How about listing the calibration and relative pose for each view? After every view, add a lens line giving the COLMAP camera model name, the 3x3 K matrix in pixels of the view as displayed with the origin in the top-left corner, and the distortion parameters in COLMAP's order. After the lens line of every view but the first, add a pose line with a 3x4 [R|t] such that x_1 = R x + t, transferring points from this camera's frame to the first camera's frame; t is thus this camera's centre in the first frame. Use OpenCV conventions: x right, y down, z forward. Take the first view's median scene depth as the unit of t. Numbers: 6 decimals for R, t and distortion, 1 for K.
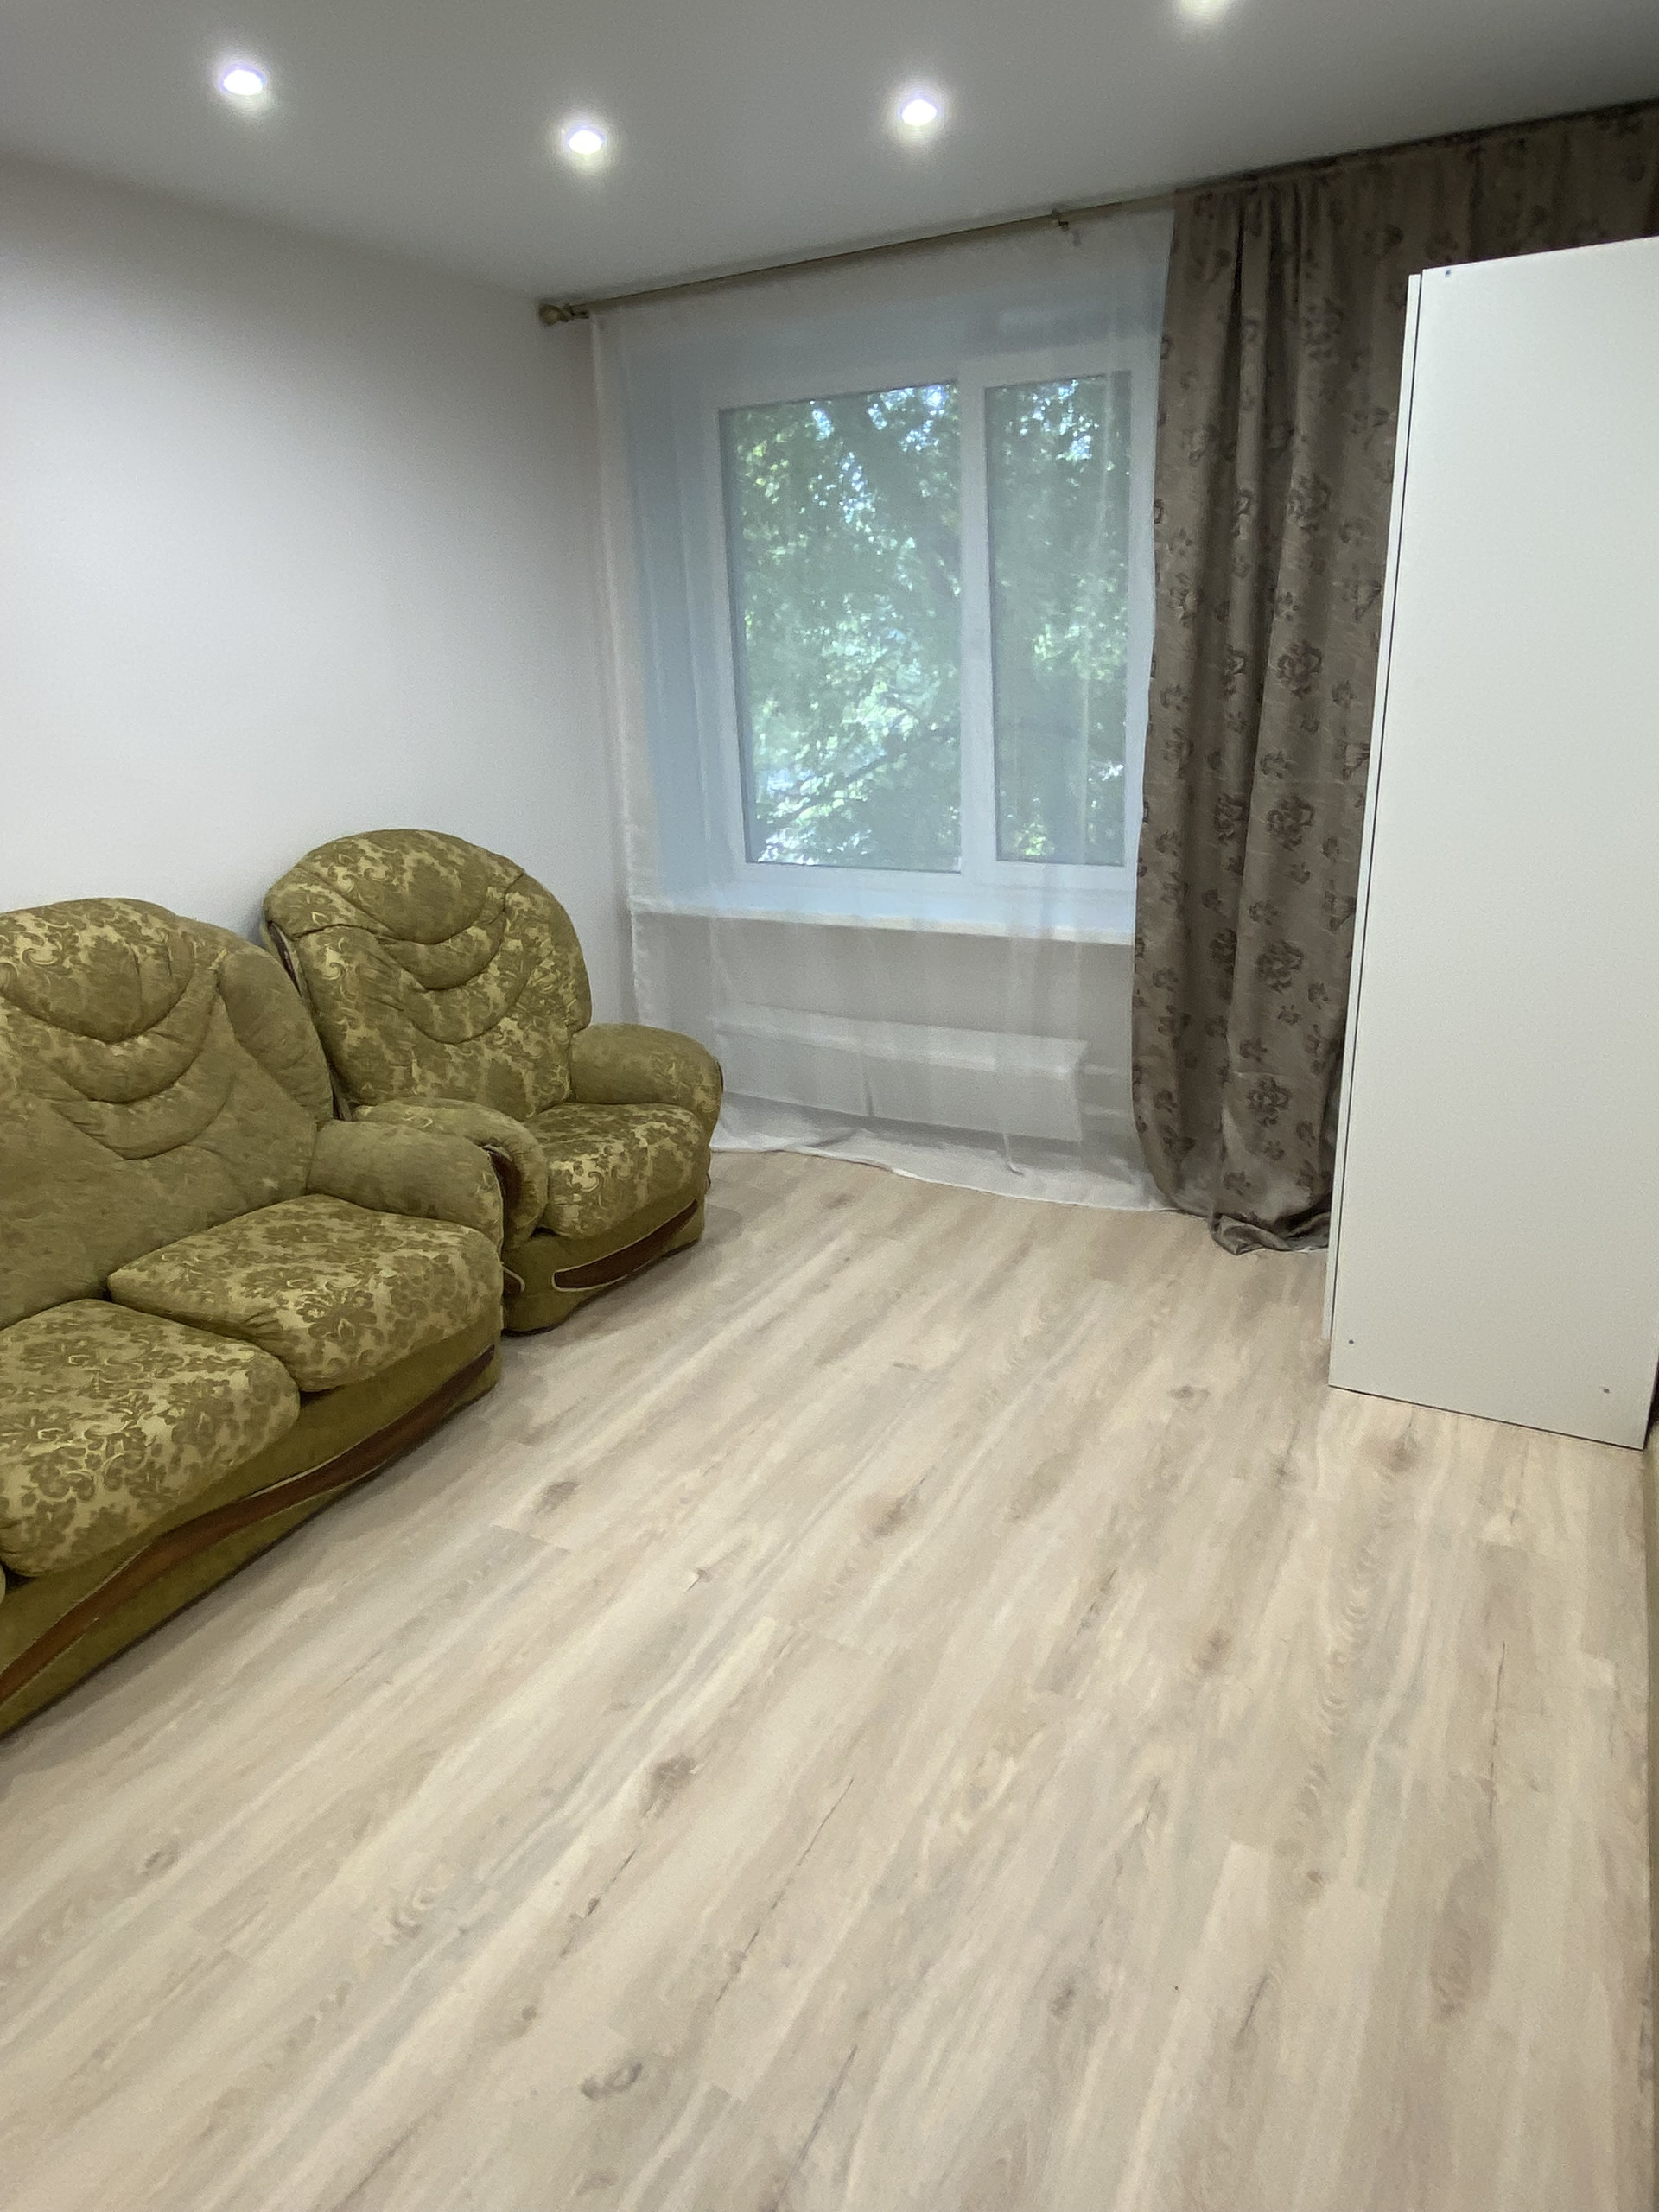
lens RADIAL K [[1358.9, 0, 842.8], [0, 1358.9, 1097.5], [0, 0, 1]] dist [0.048857, -0.054952]
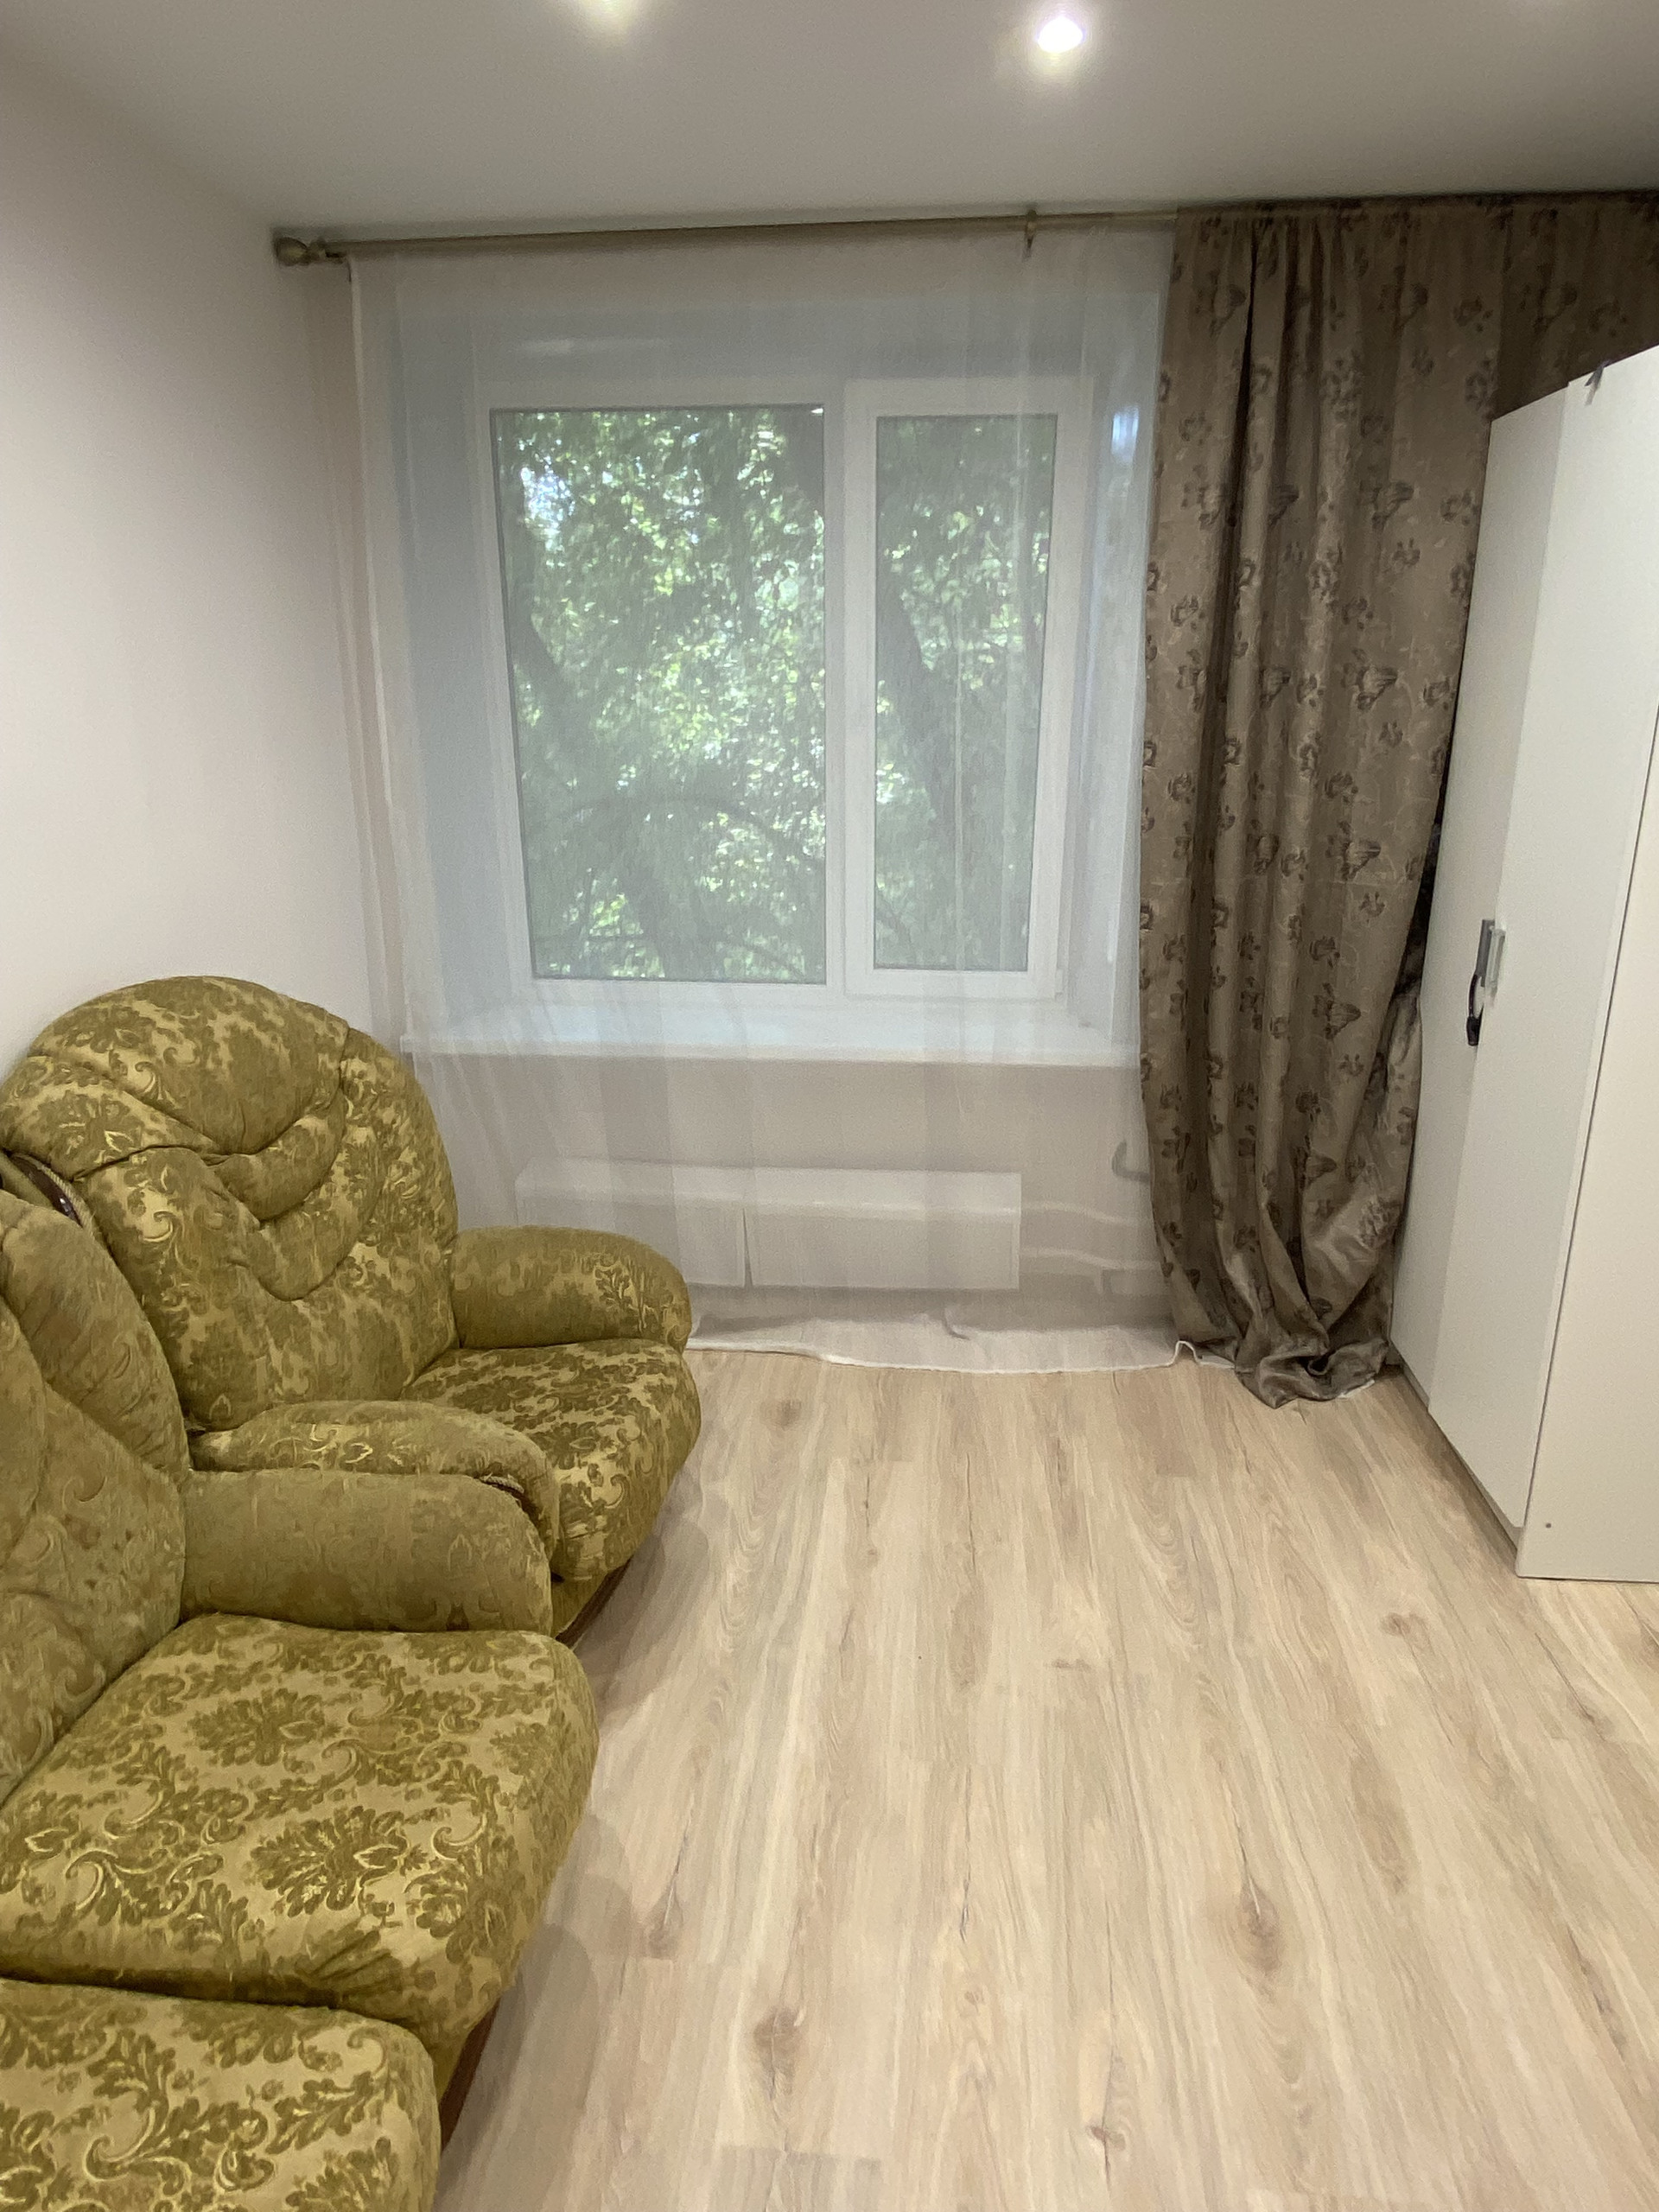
lens RADIAL K [[1358.9, 0, 839.2], [0, 1358.9, 1090.1], [0, 0, 1]] dist [0.048857, -0.054952]
pose [[0.919028, -0.080315, 0.385923, -0.371357], [0.096077, 0.995137, -0.021697, -0.126325], [-0.382304, 0.057019, 0.922276, 0.357294]]
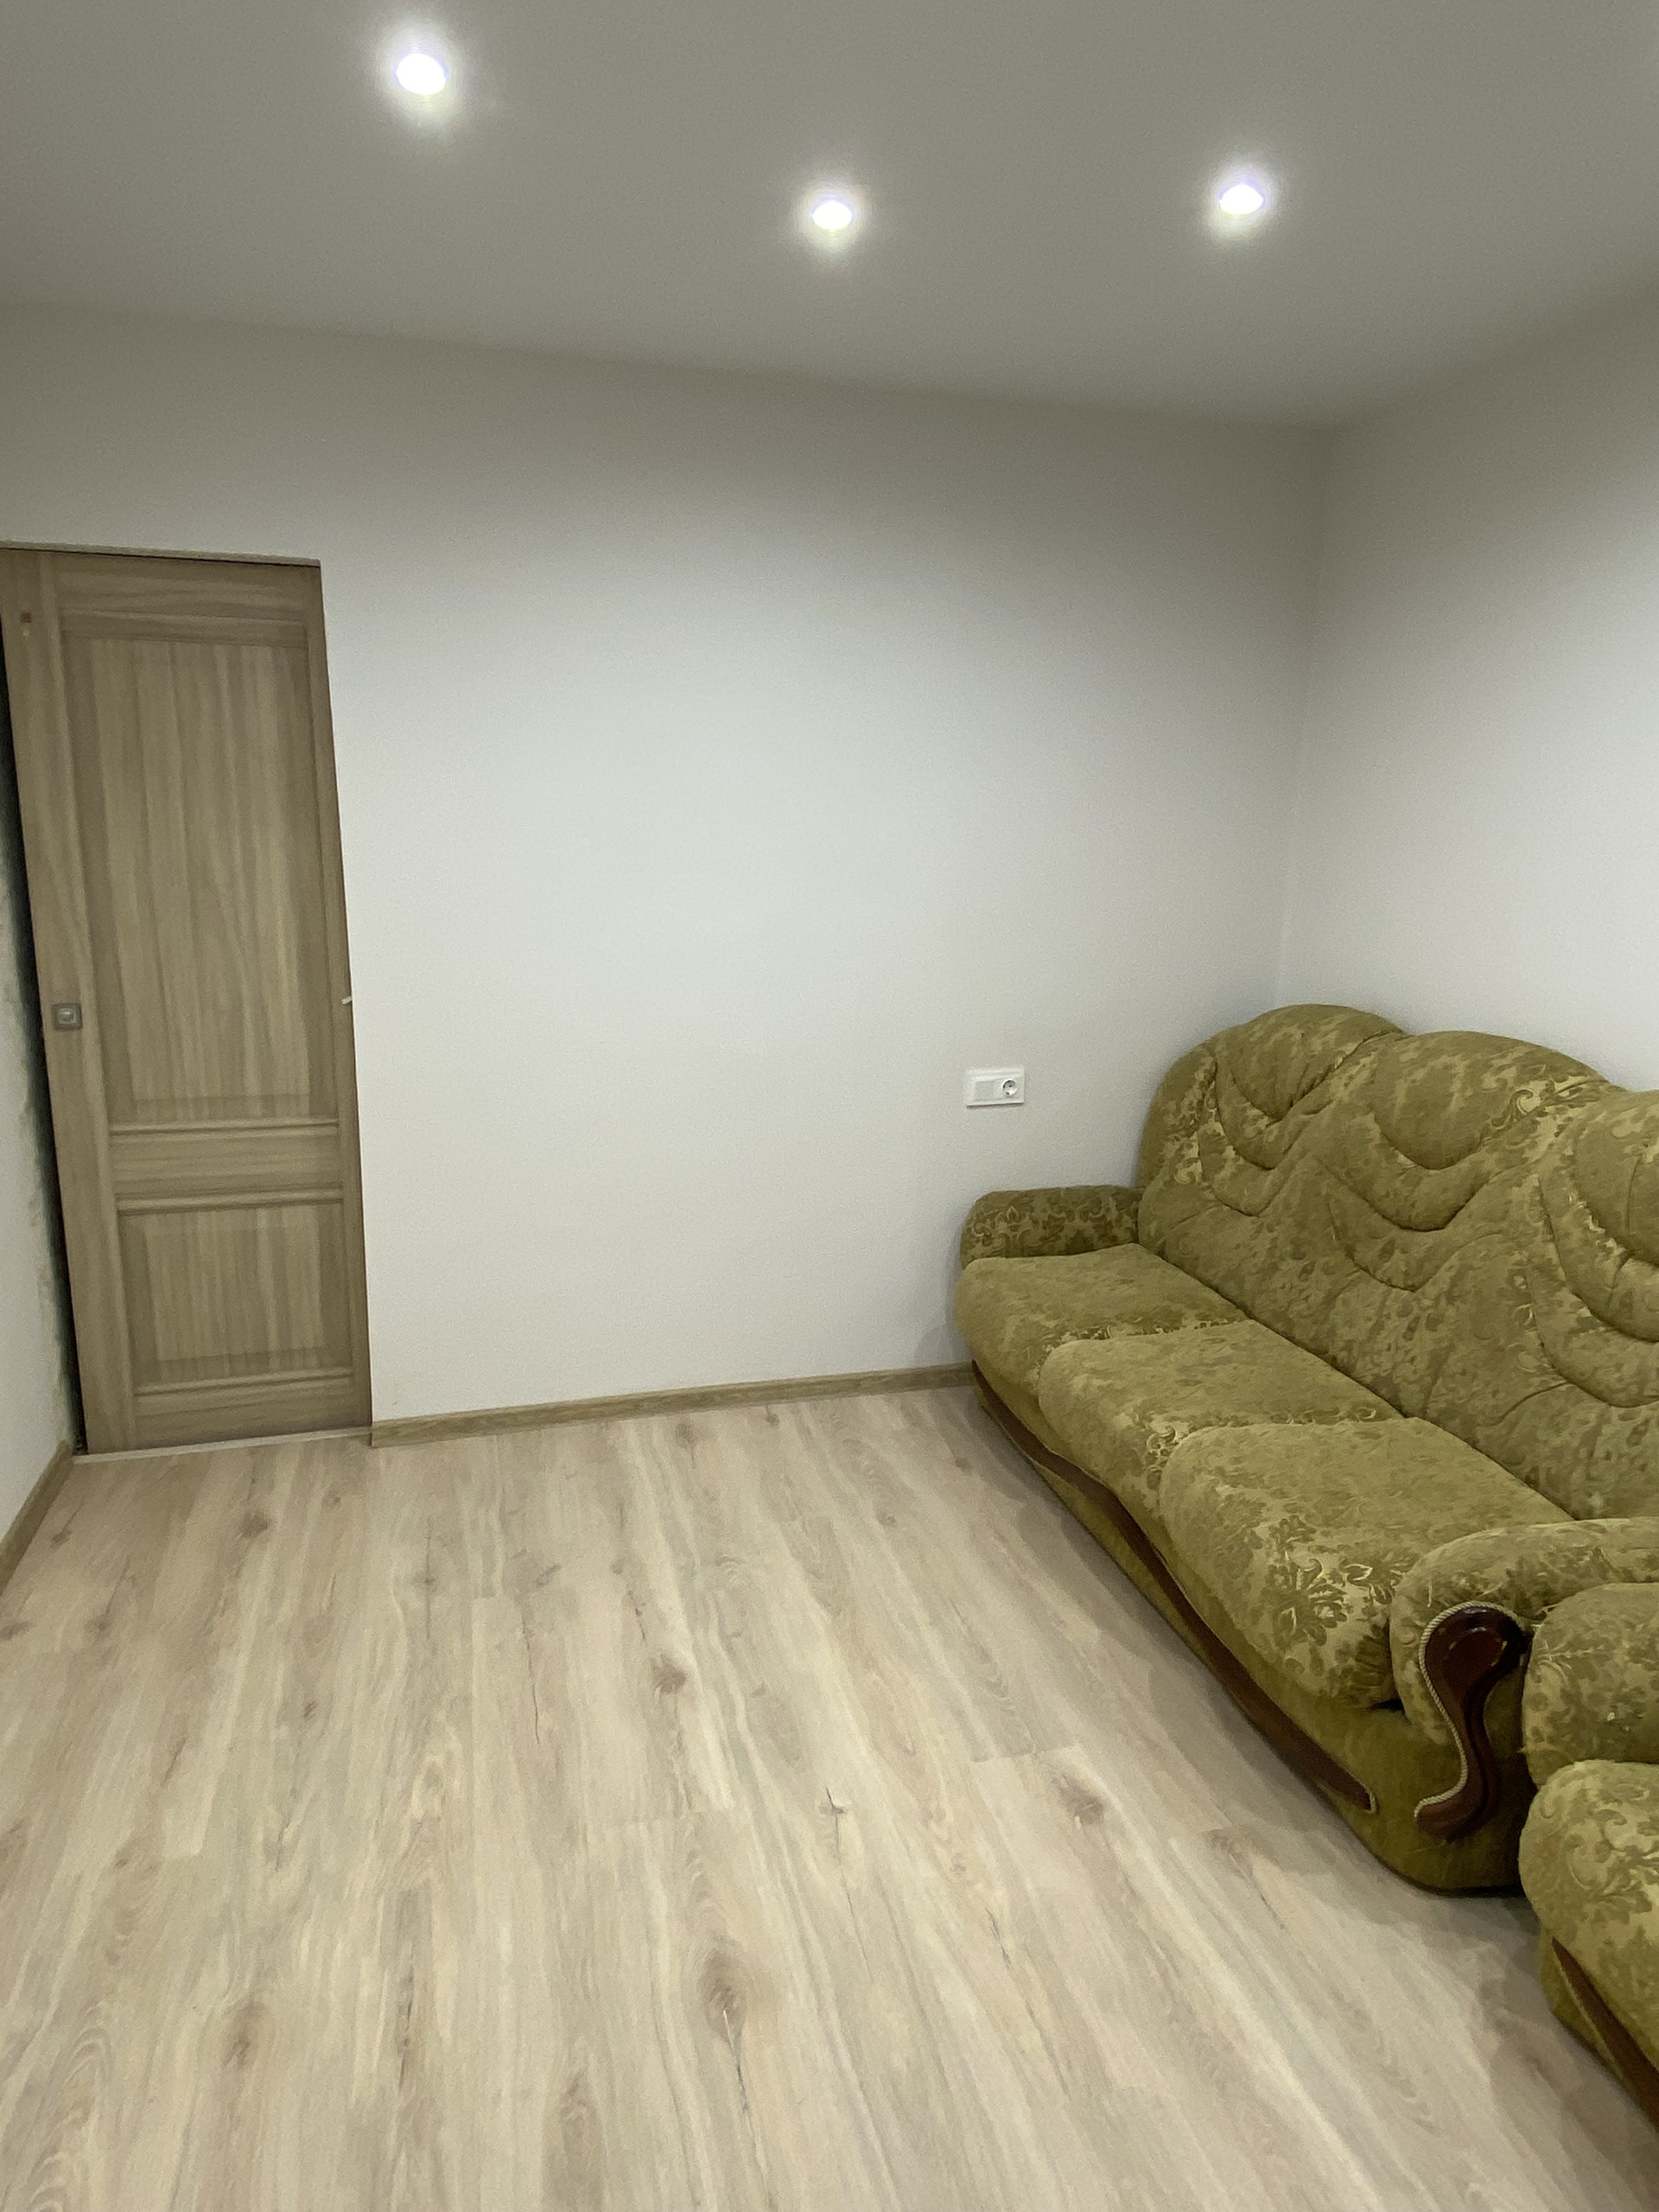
lens RADIAL K [[1358.9, 0, 823.8], [0, 1358.9, 1101.1], [0, 0, 1]] dist [0.048857, -0.054952]
pose [[-0.732619, 0.176864, -0.657258, 0.355998], [-0.207590, 0.861579, 0.463237, -0.404033], [0.648210, 0.475816, -0.594493, 1.127202]]
